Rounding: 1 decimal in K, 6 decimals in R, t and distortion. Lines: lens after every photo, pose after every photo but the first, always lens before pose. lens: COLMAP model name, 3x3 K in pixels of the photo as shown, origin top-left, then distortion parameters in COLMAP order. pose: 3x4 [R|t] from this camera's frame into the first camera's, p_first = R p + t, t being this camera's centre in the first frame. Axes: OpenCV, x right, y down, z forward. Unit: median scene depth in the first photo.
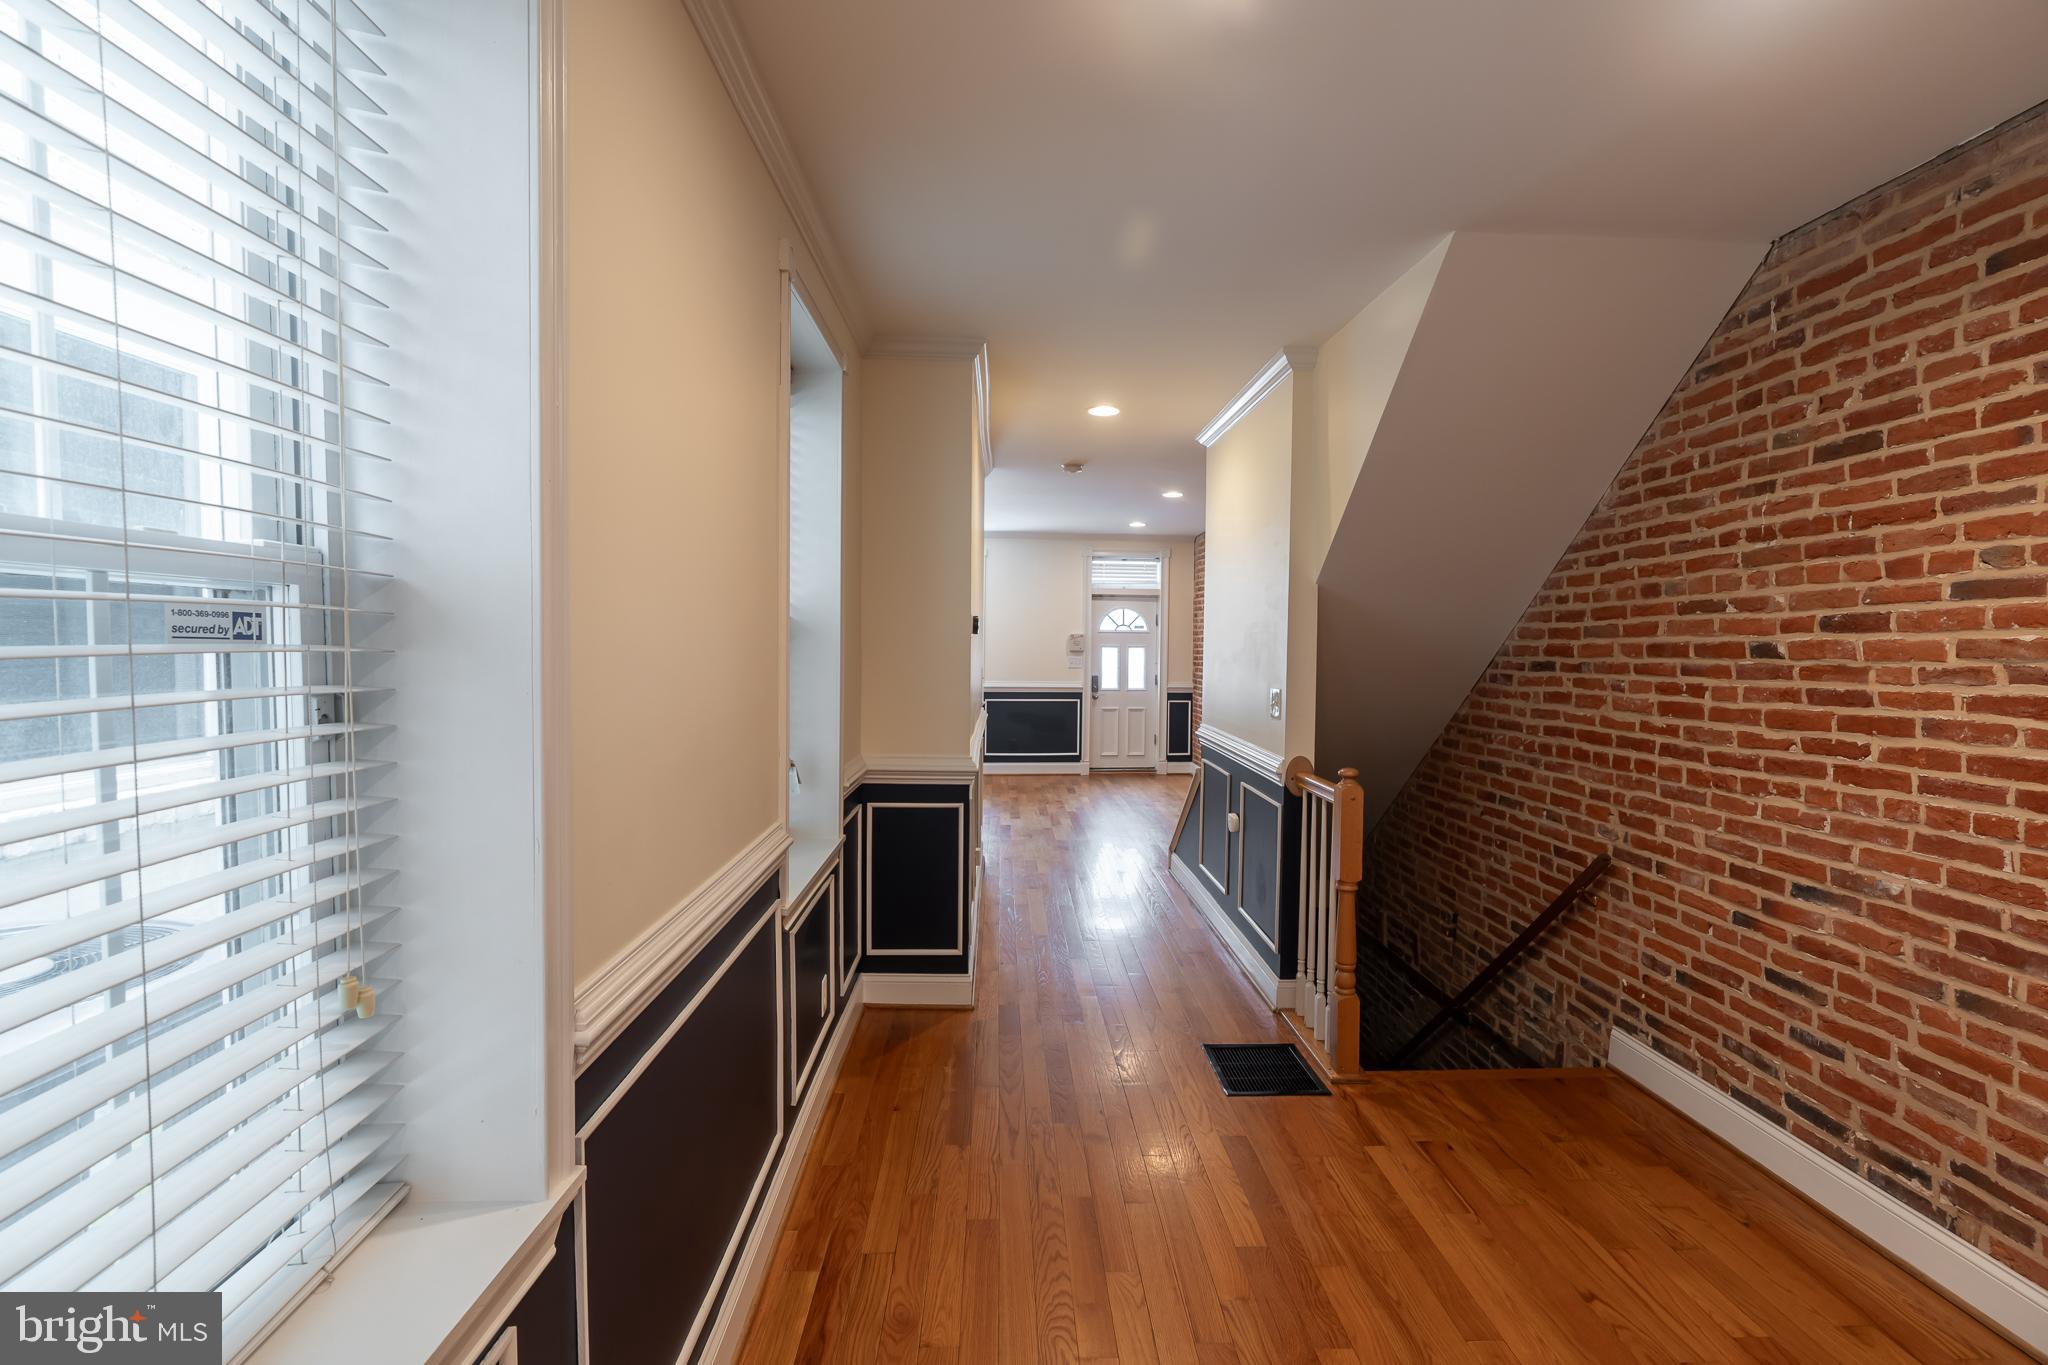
lens RADIAL K [[970.6, 0, 1028.4], [0, 970.6, 665.9], [0, 0, 1]] dist [-0.001936, -0.000305]
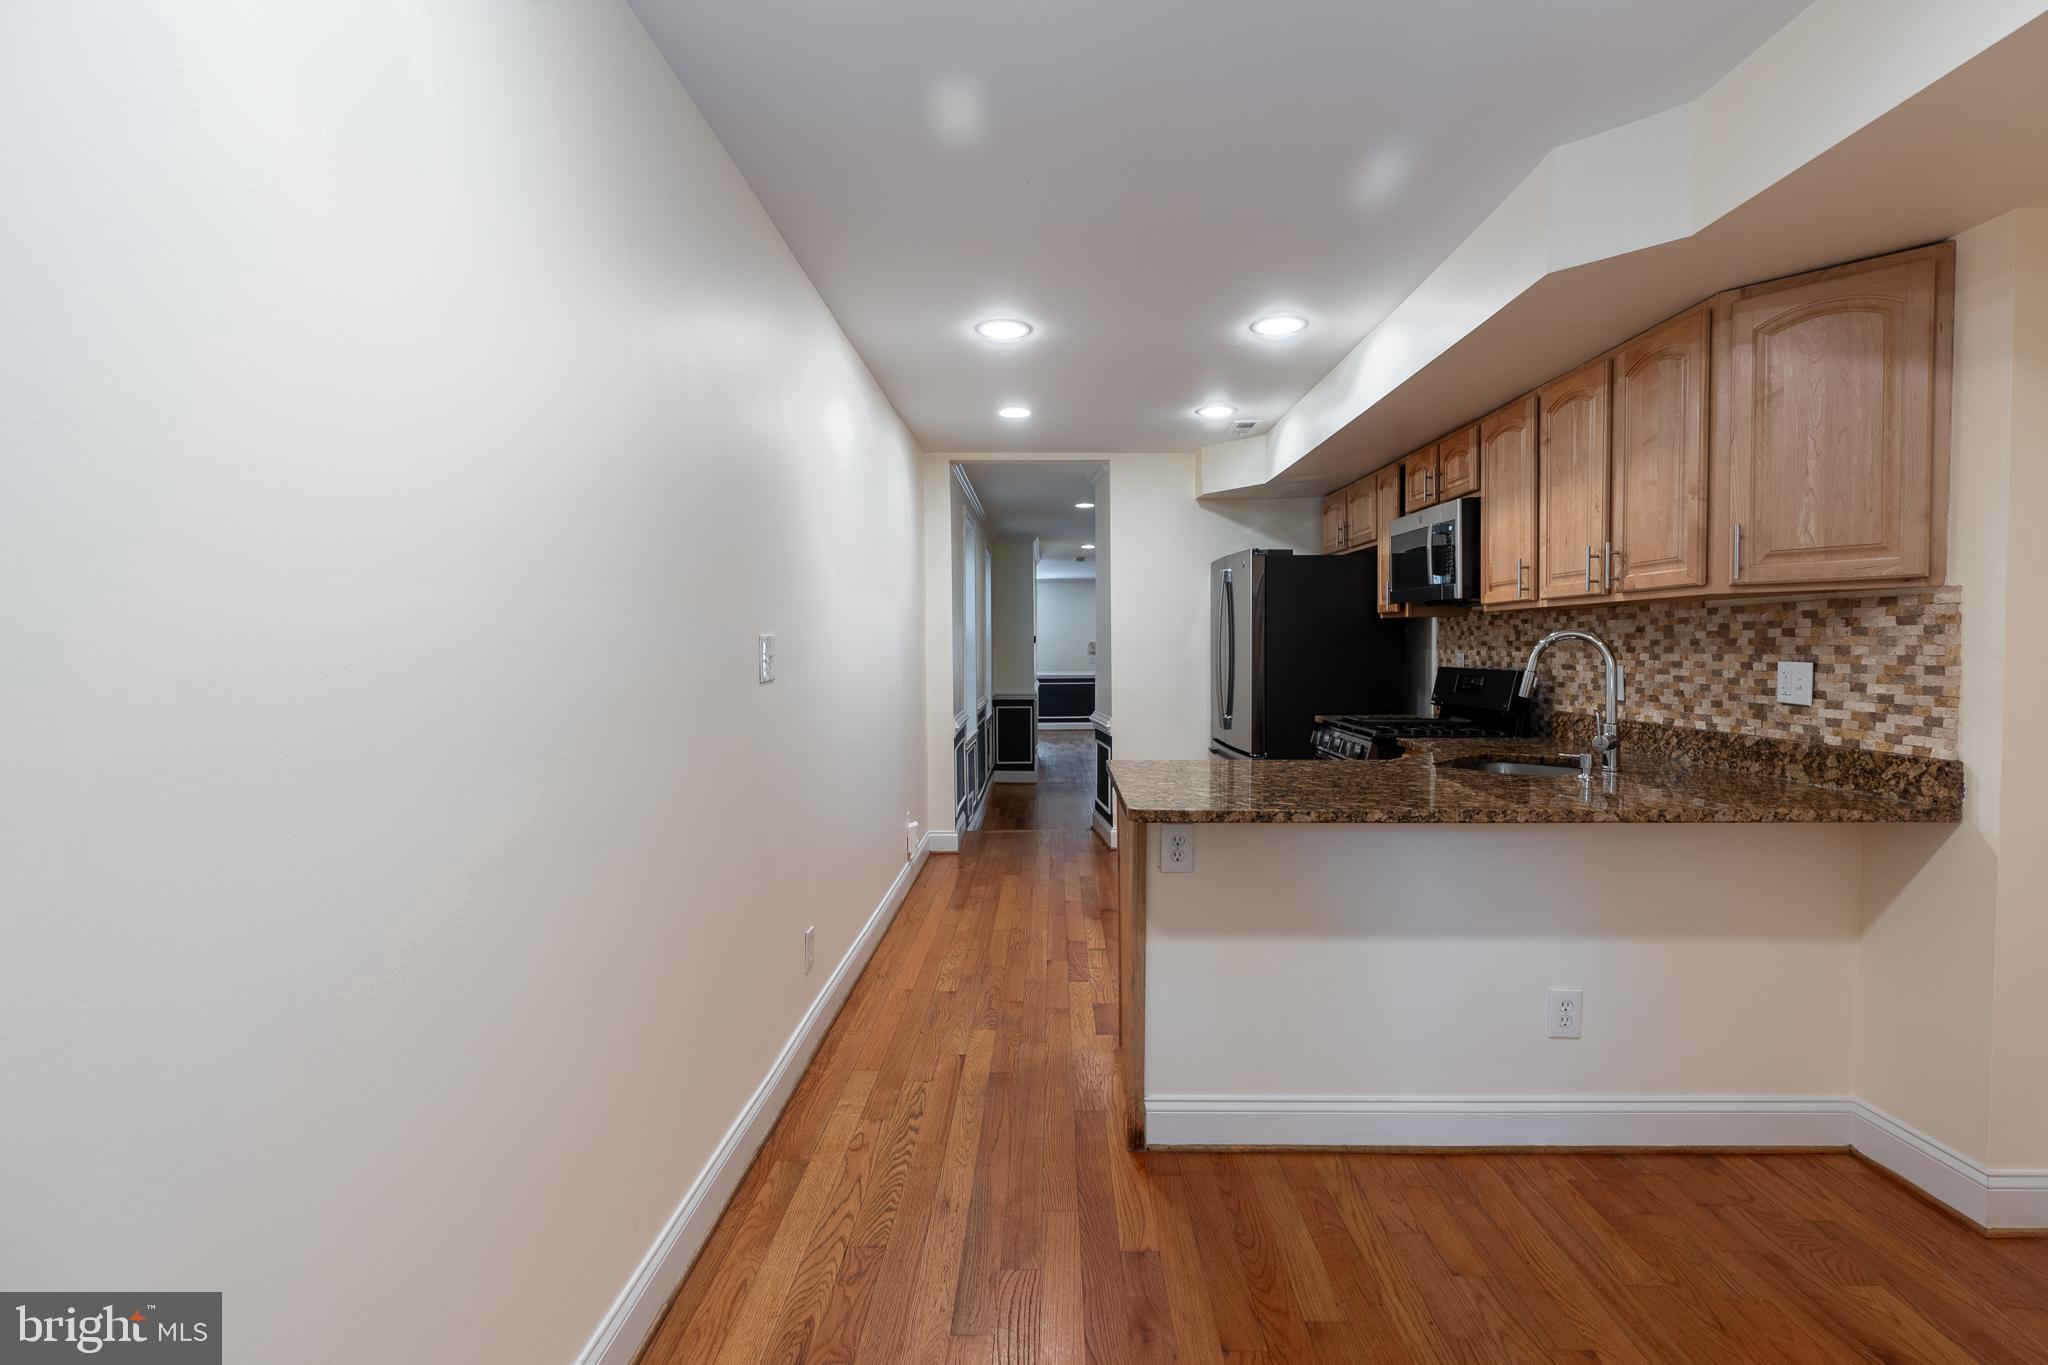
lens RADIAL K [[970.6, 0, 1028.4], [0, 970.6, 665.9], [0, 0, 1]] dist [-0.001936, -0.000305]
pose [[0.998695, -0.011432, -0.049774, 0.053126], [0.011039, 0.999906, -0.008165, 0.046374], [0.049862, 0.007605, 0.998727, -1.509661]]
